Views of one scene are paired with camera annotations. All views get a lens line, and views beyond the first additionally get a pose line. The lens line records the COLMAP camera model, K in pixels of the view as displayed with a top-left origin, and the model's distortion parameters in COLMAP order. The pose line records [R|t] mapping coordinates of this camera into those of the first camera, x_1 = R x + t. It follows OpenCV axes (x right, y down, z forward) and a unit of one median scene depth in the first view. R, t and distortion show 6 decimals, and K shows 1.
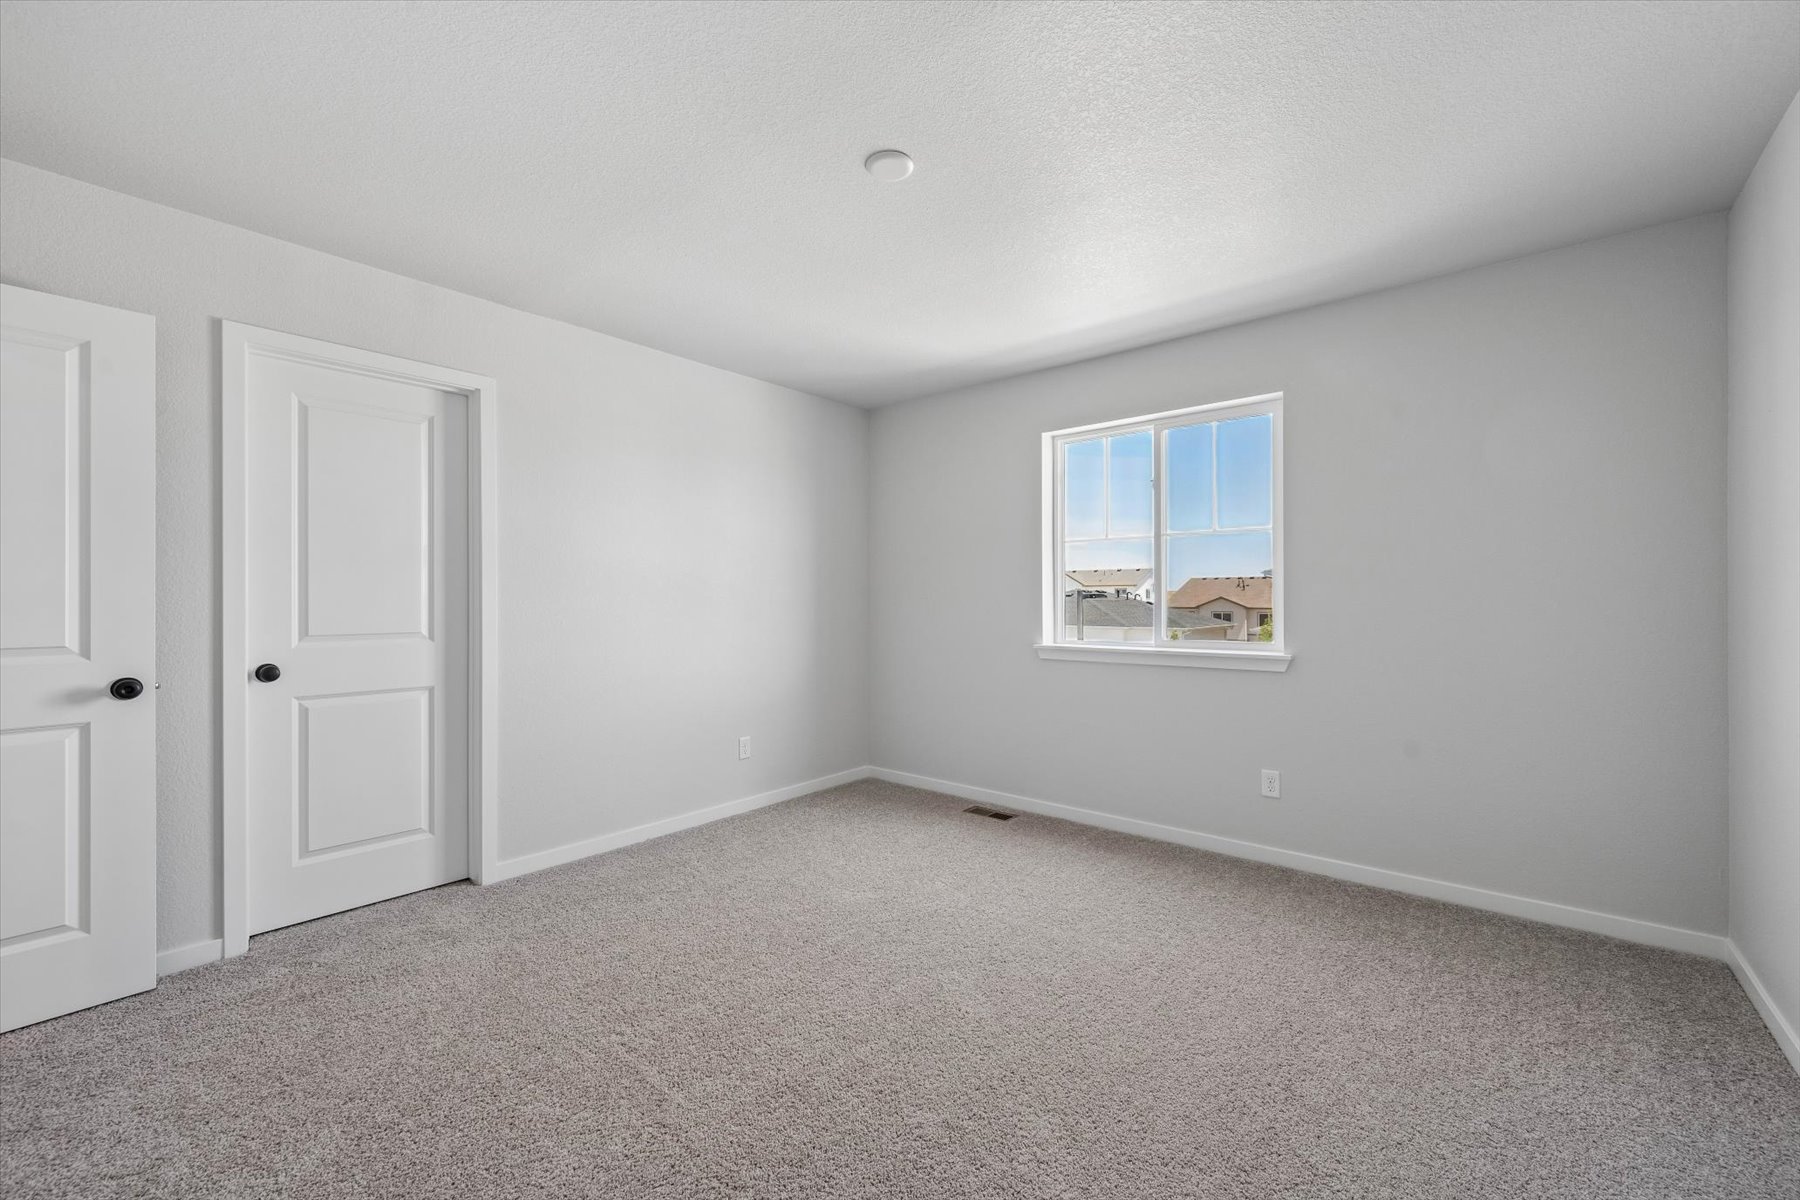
lens RADIAL K [[726.1, 0, 923.8], [0, 726.1, 598.5], [0, 0, 1]] dist [0.001978, 0.000127]
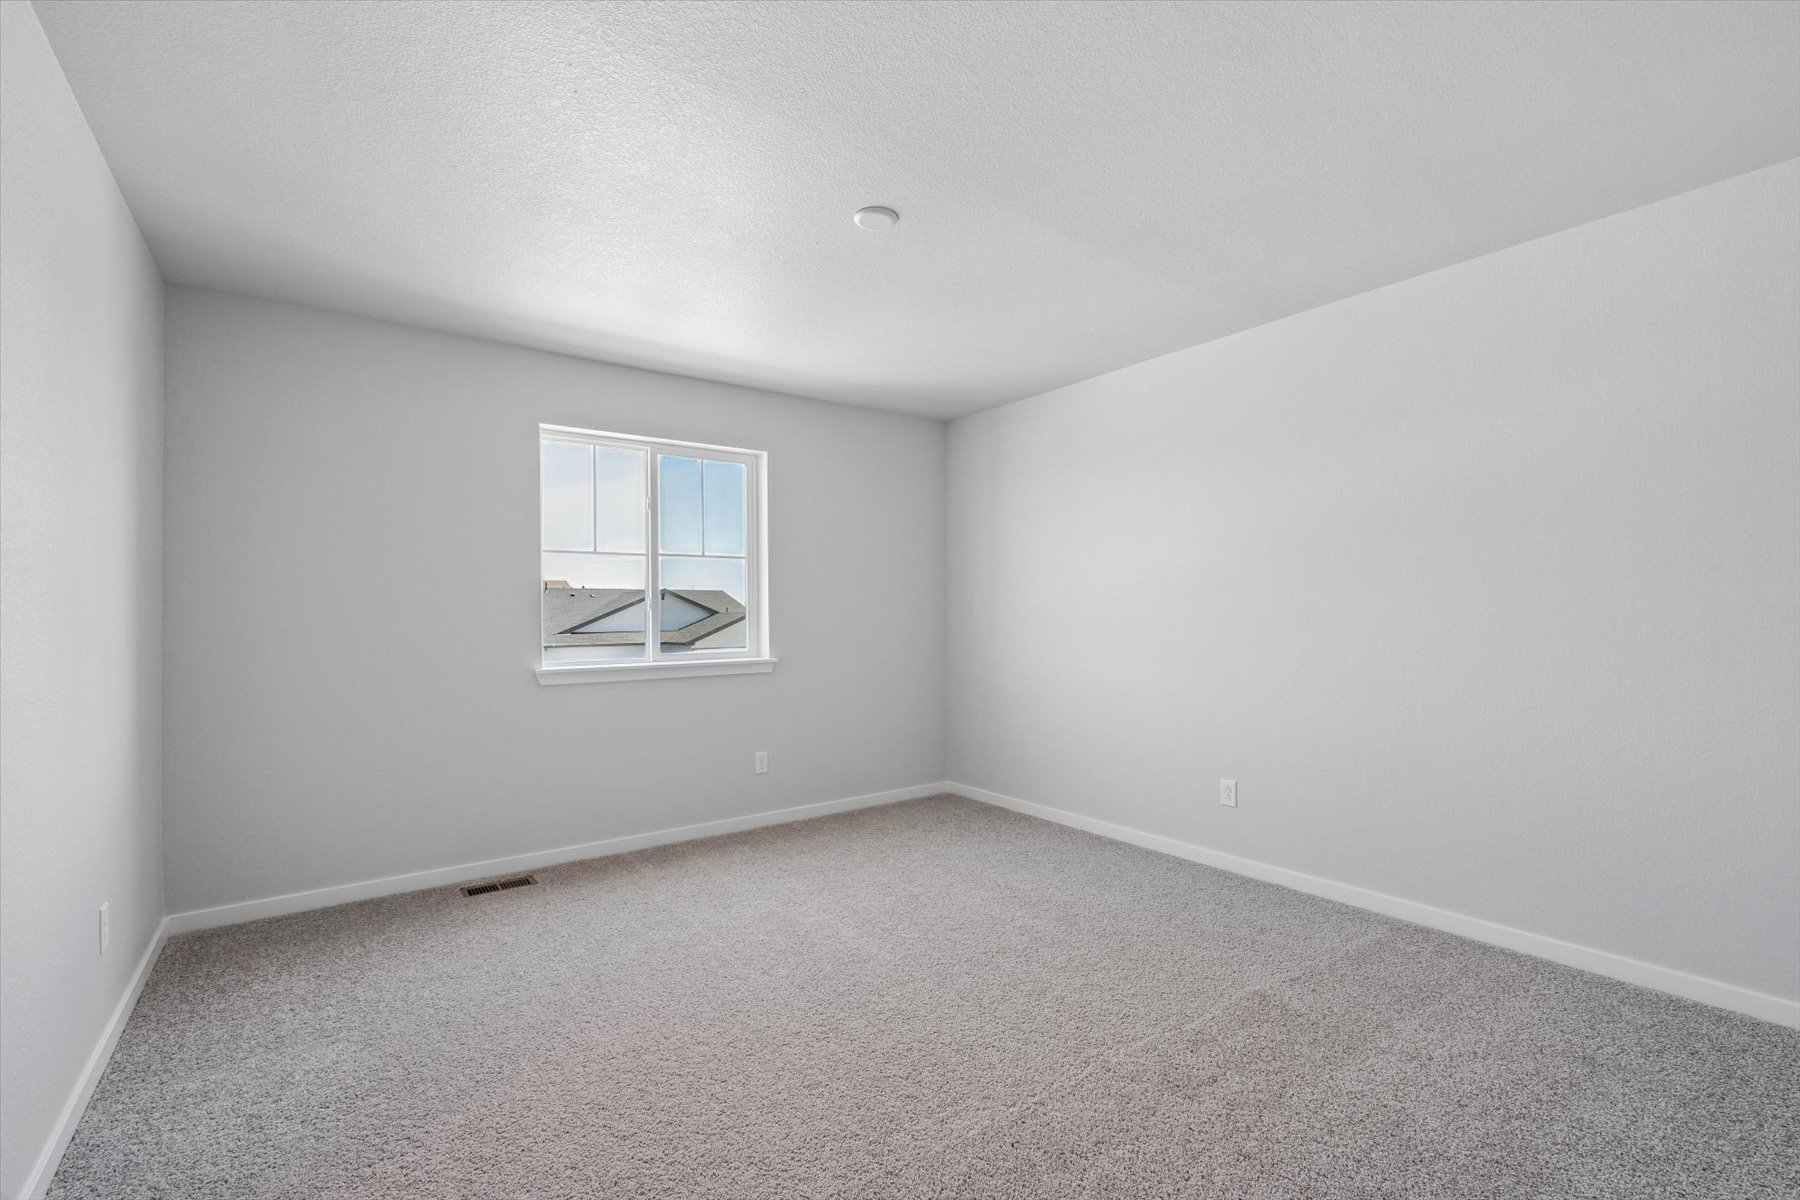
lens RADIAL K [[748.4, 0, 896.7], [0, 748.4, 611.8], [0, 0, 1]] dist [0.000429, -0.000087]
pose [[0.234702, 0.000570, 0.972067, -0.653012], [-0.008459, 0.999963, 0.001456, -0.009498], [-0.972031, -0.008565, 0.234698, 0.420889]]
